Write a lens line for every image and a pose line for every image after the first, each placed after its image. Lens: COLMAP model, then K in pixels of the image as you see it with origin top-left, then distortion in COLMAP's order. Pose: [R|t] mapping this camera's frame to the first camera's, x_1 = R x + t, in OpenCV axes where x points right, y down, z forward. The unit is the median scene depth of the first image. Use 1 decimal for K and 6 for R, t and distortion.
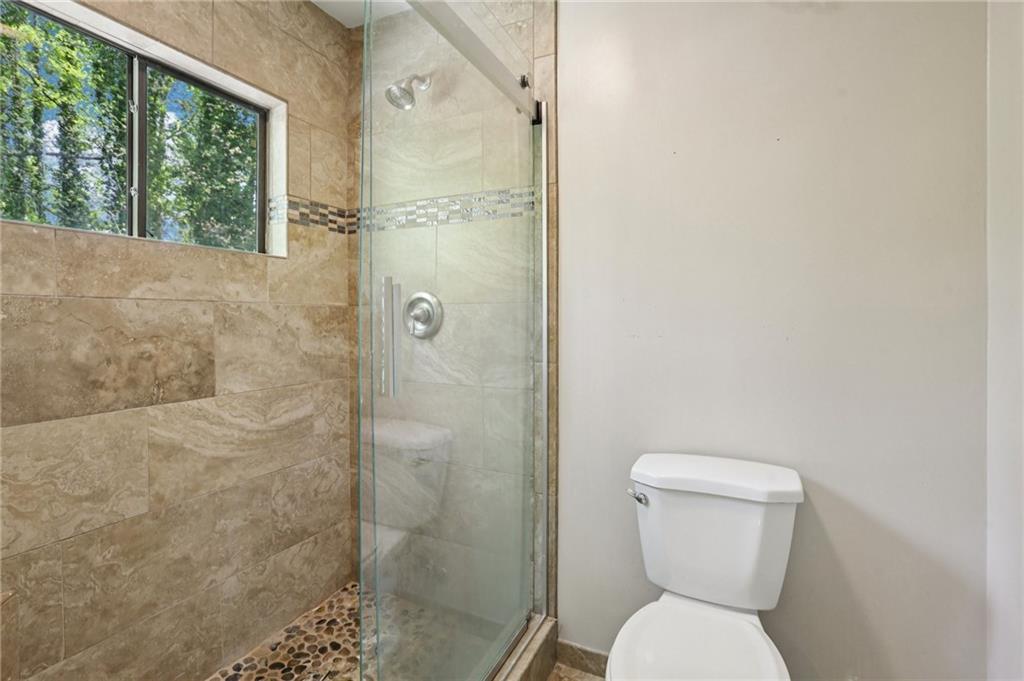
lens RADIAL K [[472.3, 0, 515.7], [0, 472.3, 336.7], [0, 0, 1]] dist [-0.045571, 0.002454]
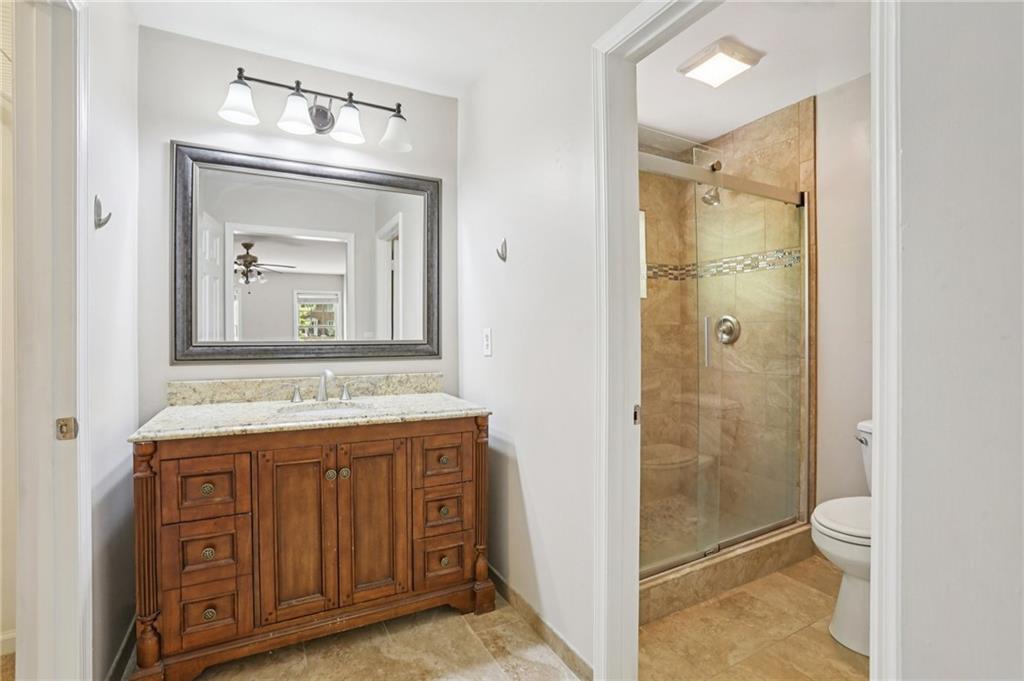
lens RADIAL K [[472.3, 0, 517.5], [0, 472.3, 332.2], [0, 0, 1]] dist [-0.045571, 0.002454]
pose [[0.798269, -0.008723, -0.602238, 0.204335], [-0.013068, 0.999409, -0.031797, 0.024946], [0.602160, 0.033253, 0.797683, -0.747862]]
